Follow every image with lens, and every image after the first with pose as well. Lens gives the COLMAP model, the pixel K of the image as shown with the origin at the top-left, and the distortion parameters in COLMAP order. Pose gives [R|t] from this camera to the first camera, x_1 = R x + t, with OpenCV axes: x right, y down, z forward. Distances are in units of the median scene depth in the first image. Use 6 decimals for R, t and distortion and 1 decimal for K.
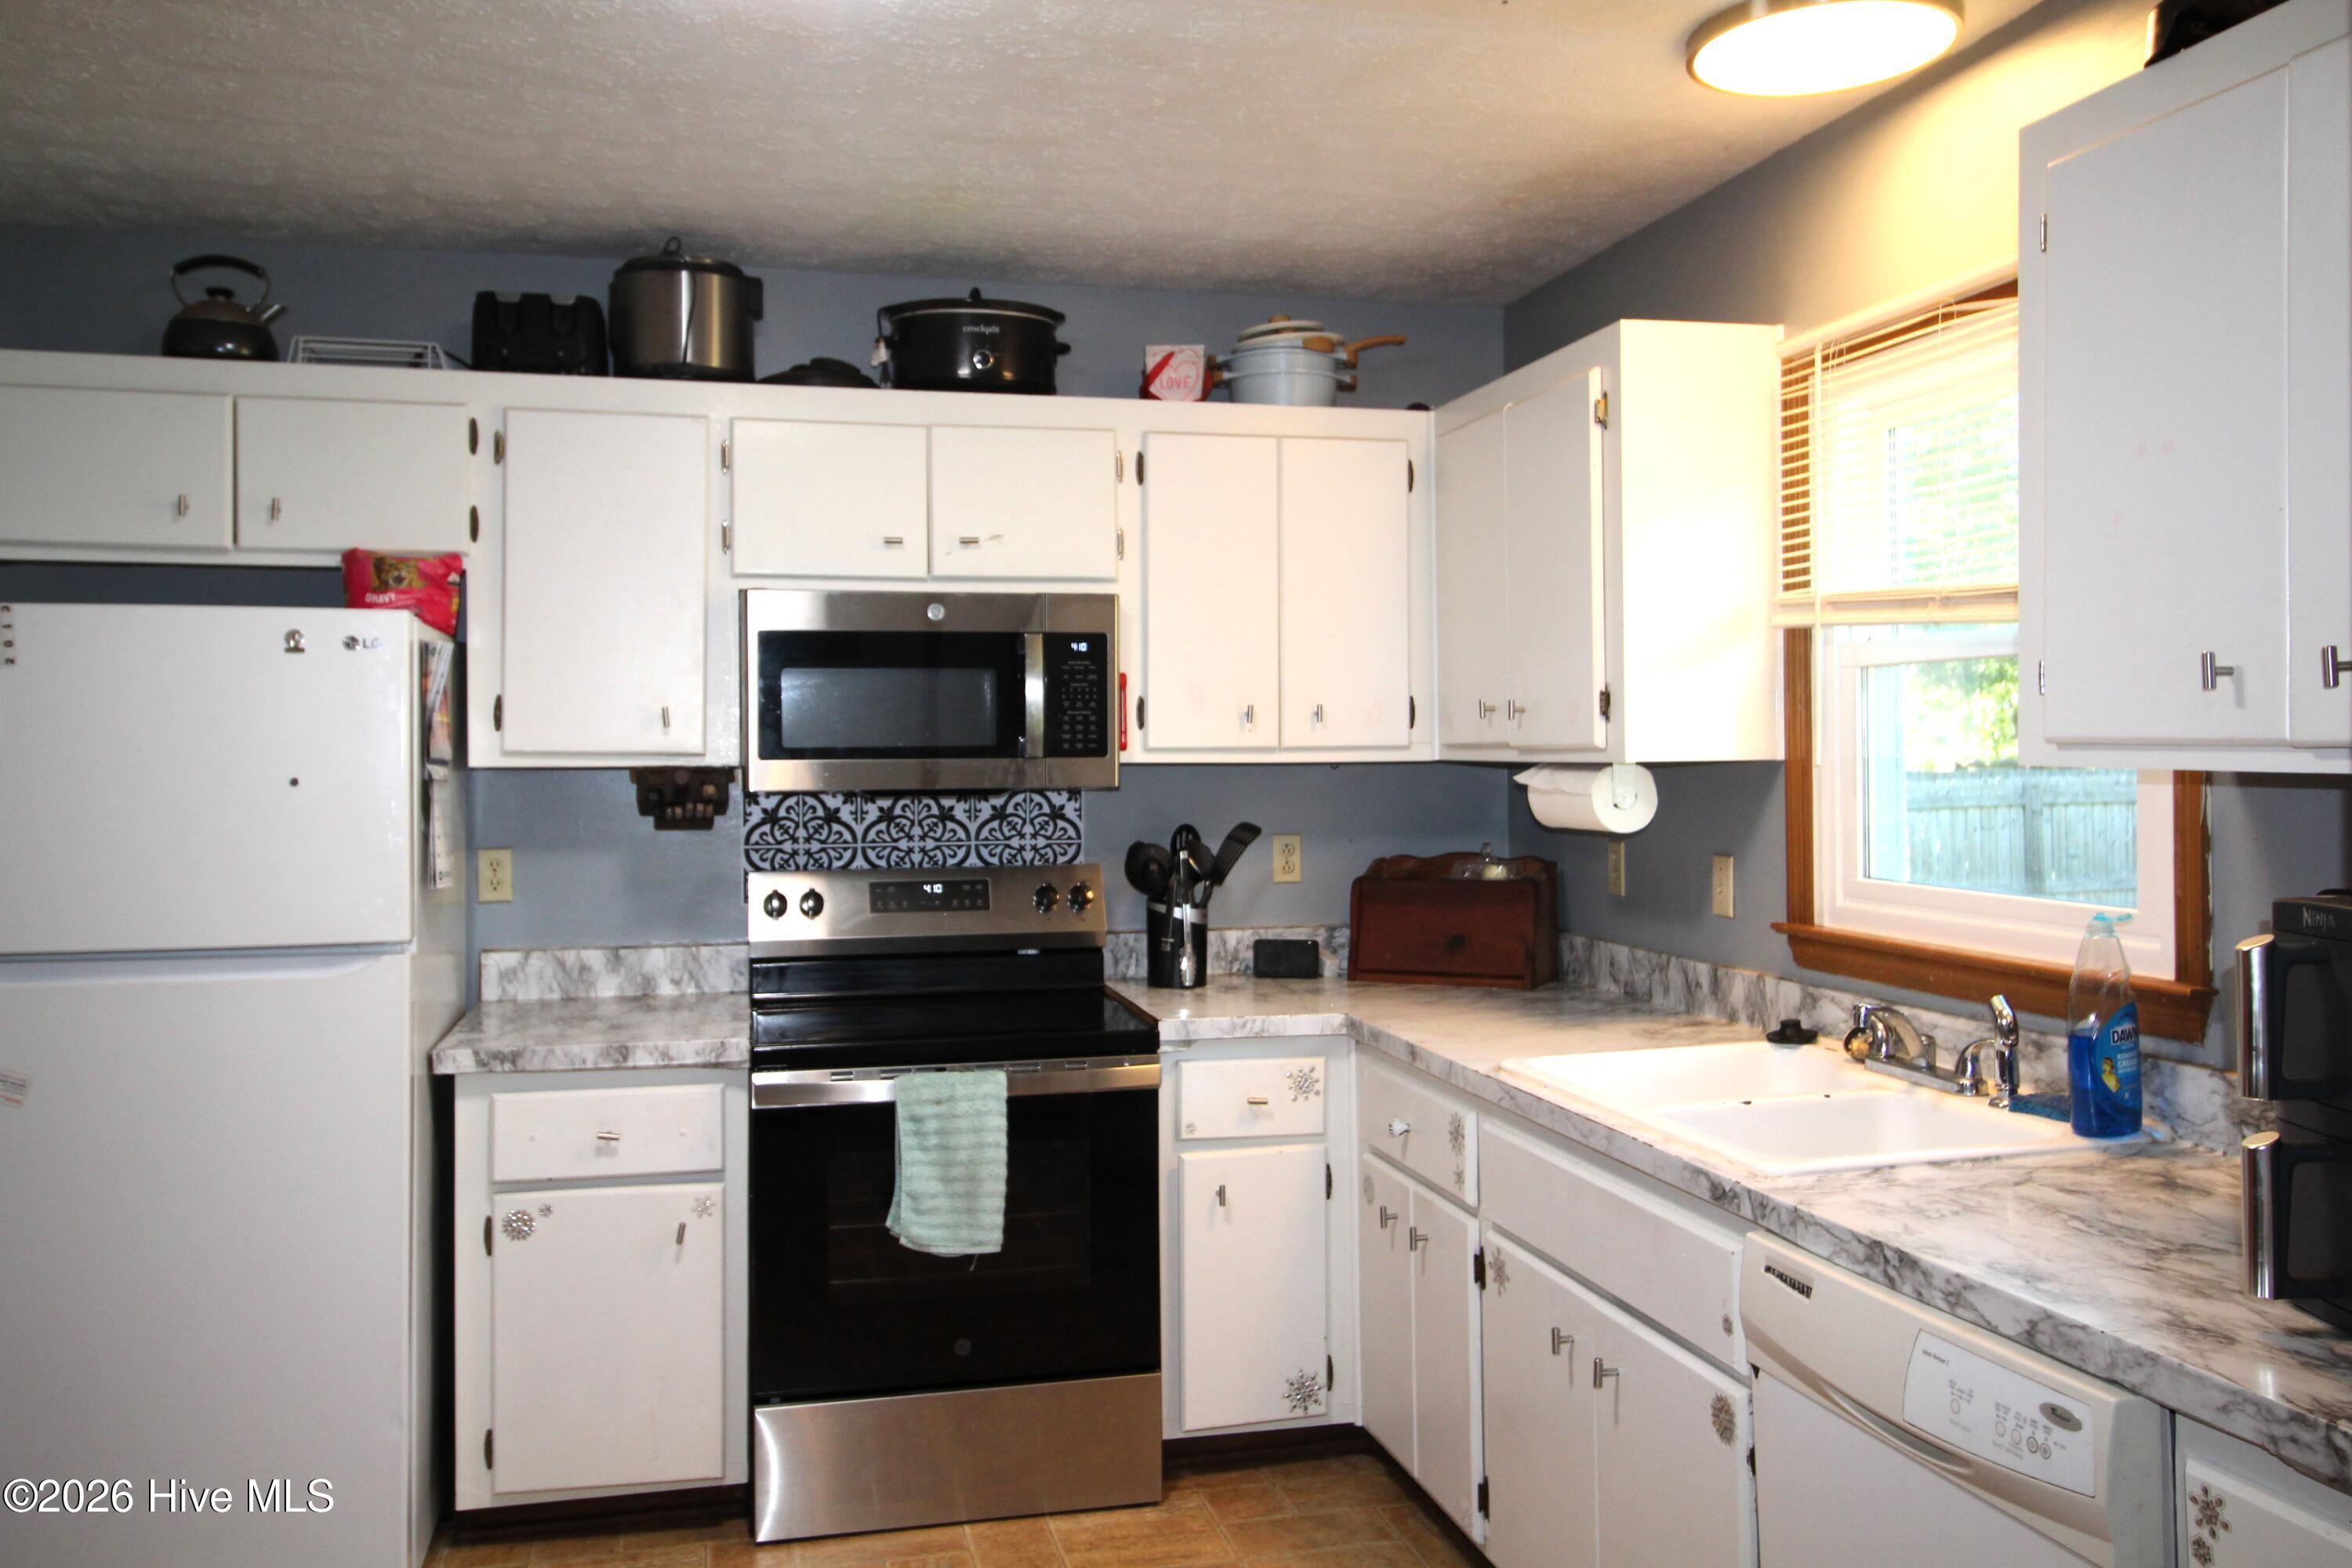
lens RADIAL K [[1860.3, 0, 1173.2], [0, 1860.3, 759.9], [0, 0, 1]] dist [0.016380, -0.005668]
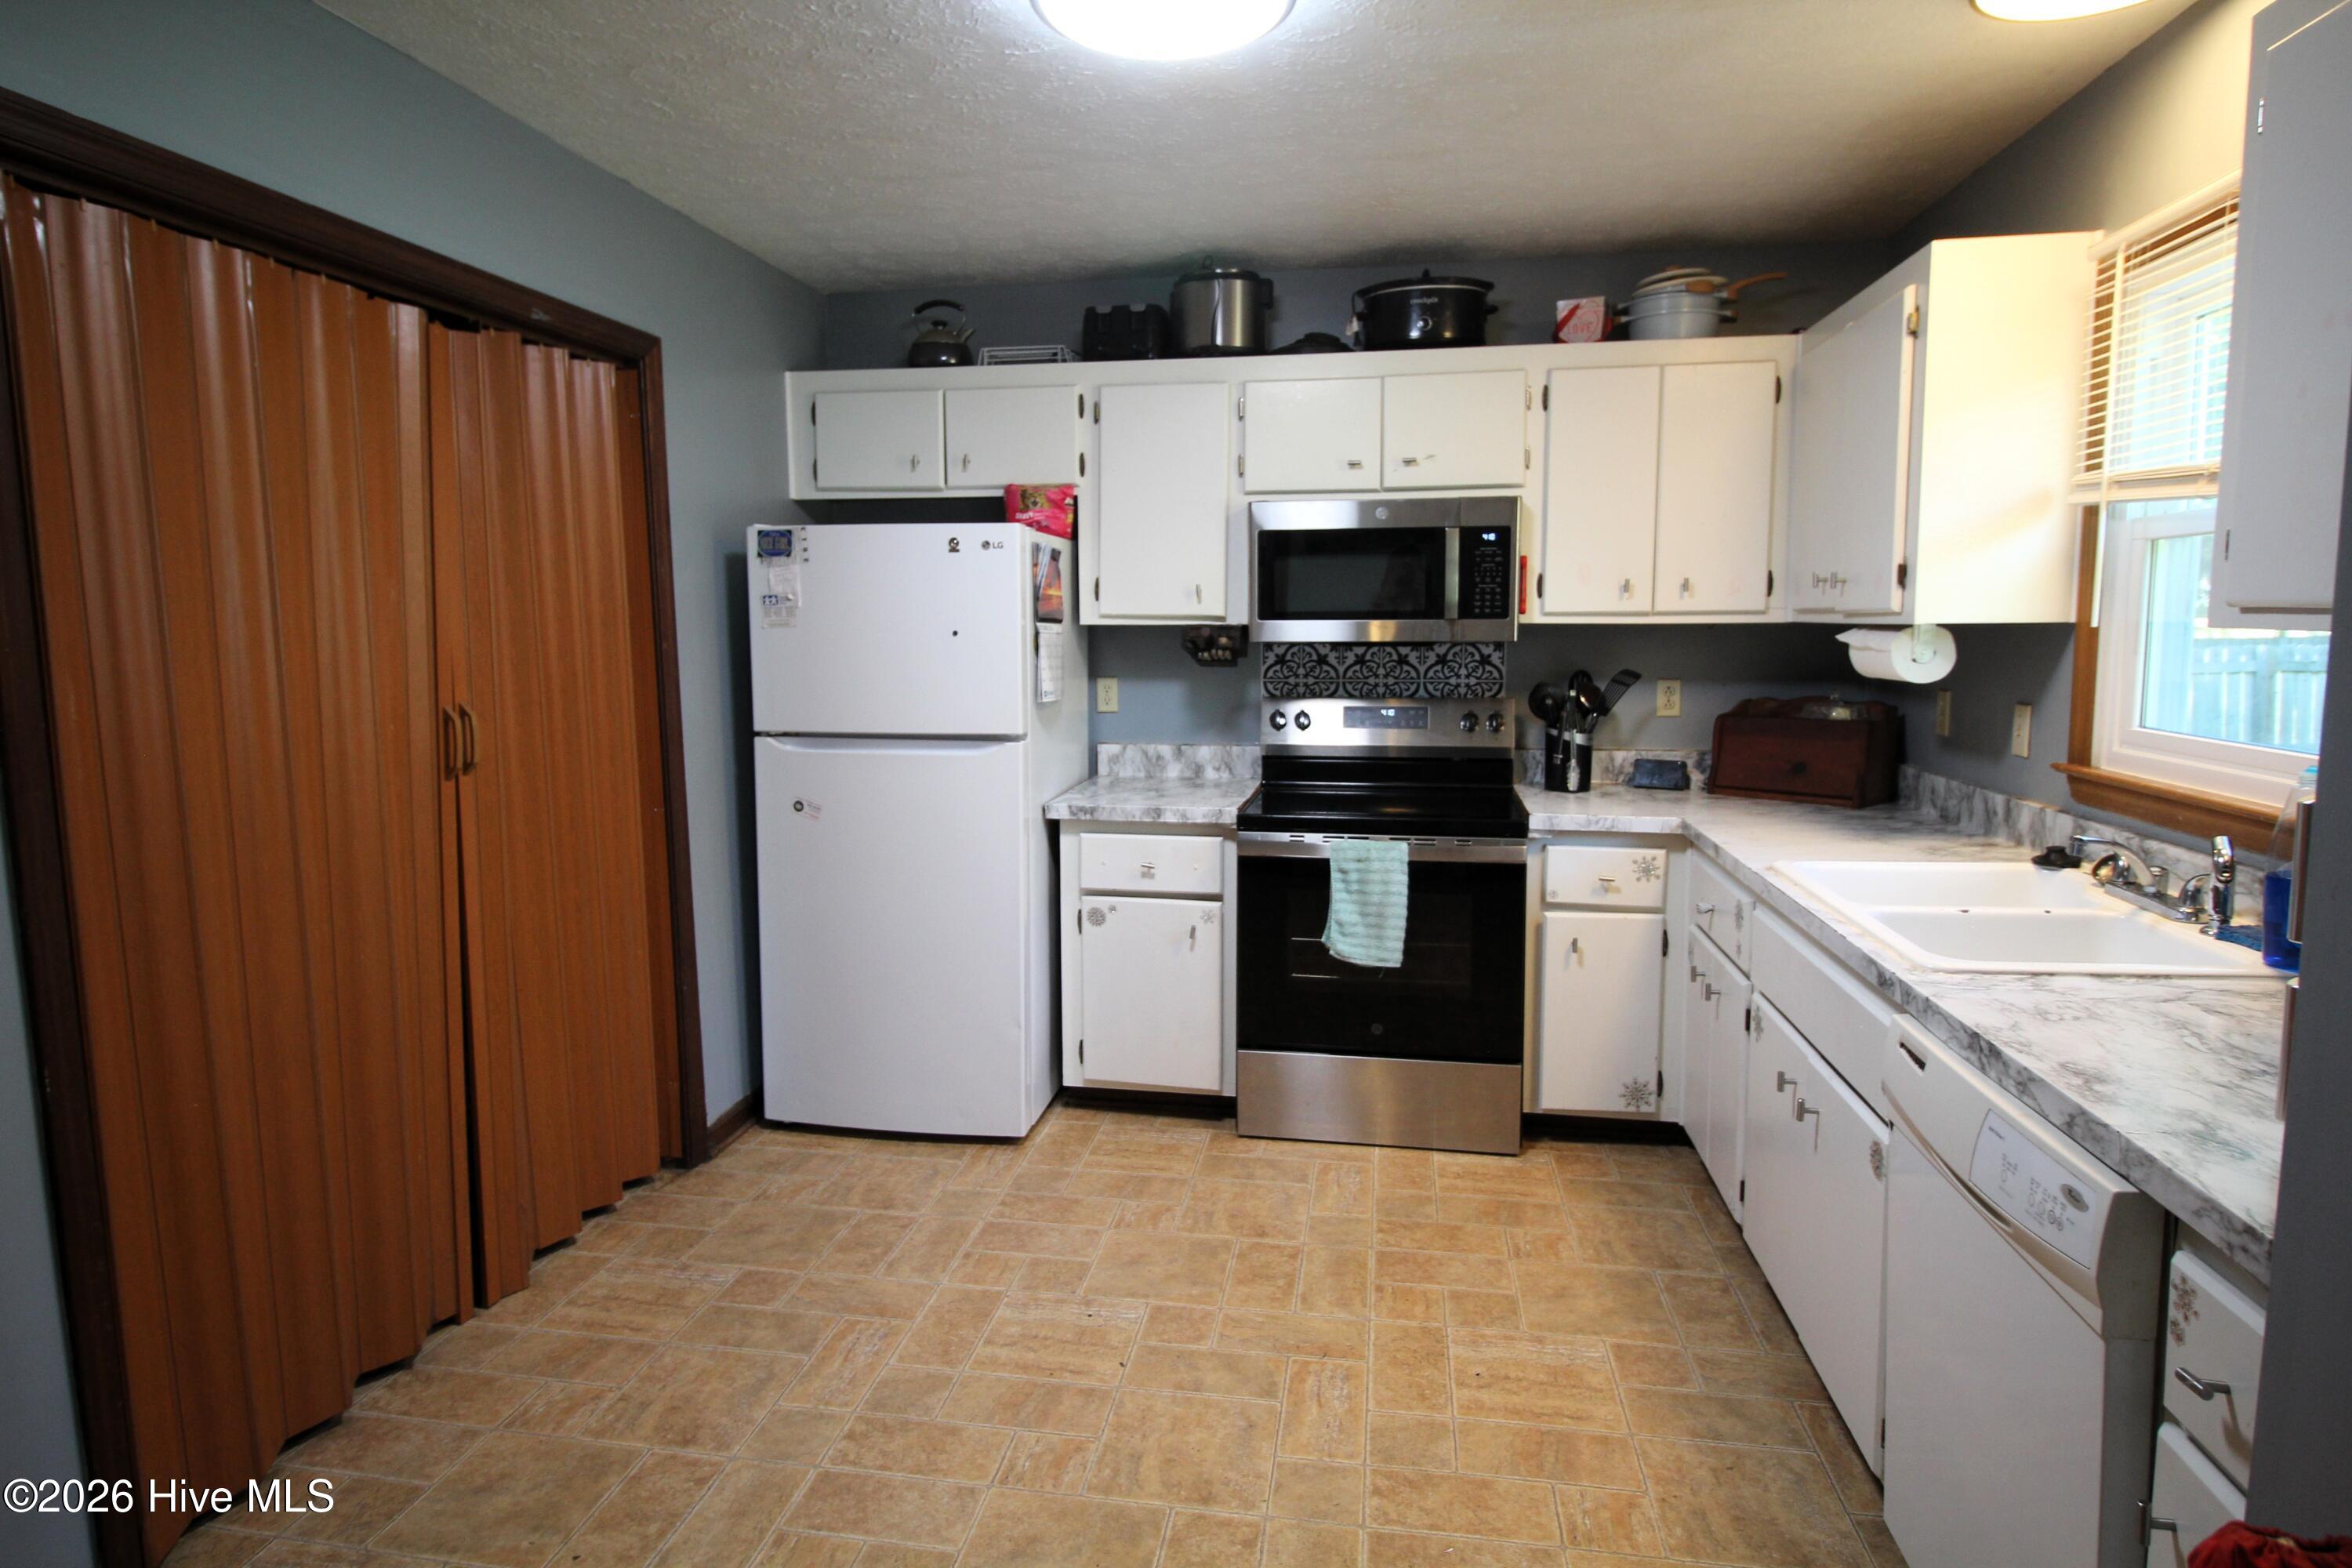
lens RADIAL K [[1300.7, 0, 1171.7], [0, 1300.7, 759.3], [0, 0, 1]] dist [0.007877, -0.007774]
pose [[0.916101, 0.045448, -0.398364, 0.130447], [-0.003078, 0.994323, 0.106360, -0.000050], [0.400936, -0.096210, 0.911040, 0.034945]]
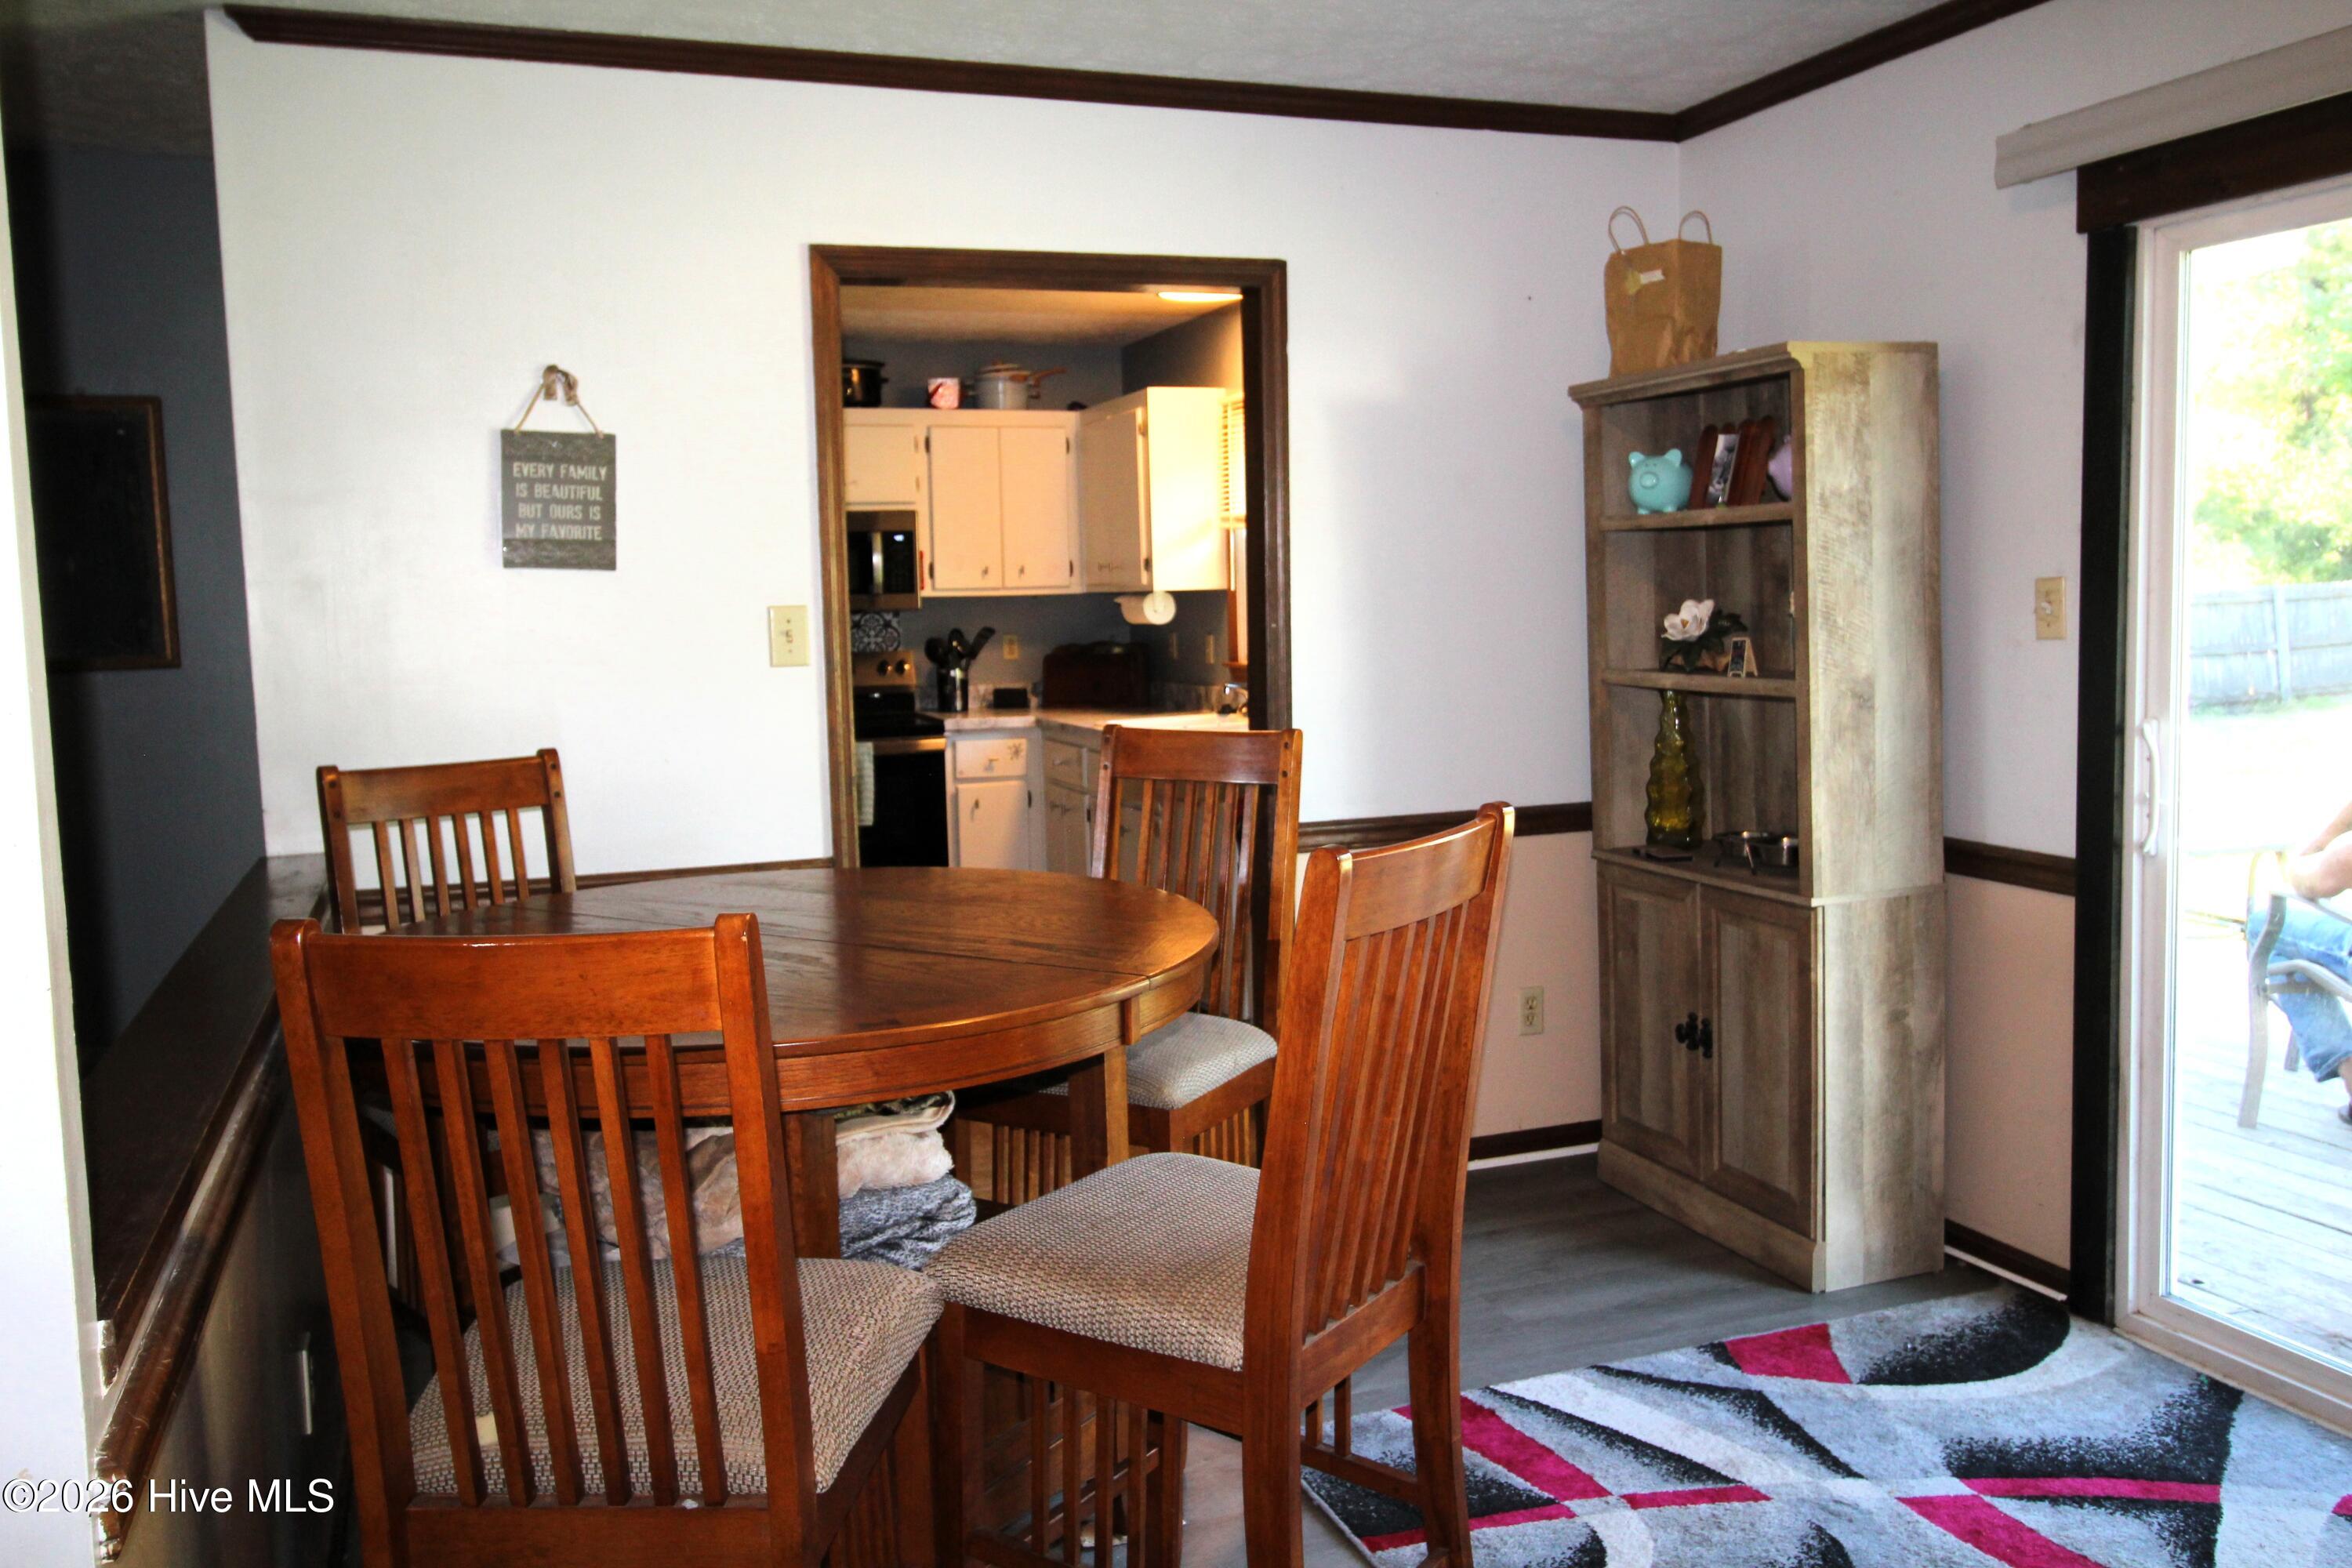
lens RADIAL K [[1860.3, 0, 1165.9], [0, 1860.3, 764.7], [0, 0, 1]] dist [0.016380, -0.005668]
pose [[0.993156, -0.026431, 0.113770, 0.000015], [0.016736, 0.996211, 0.085348, 0.016484], [-0.115594, -0.082859, 0.989834, -1.092489]]
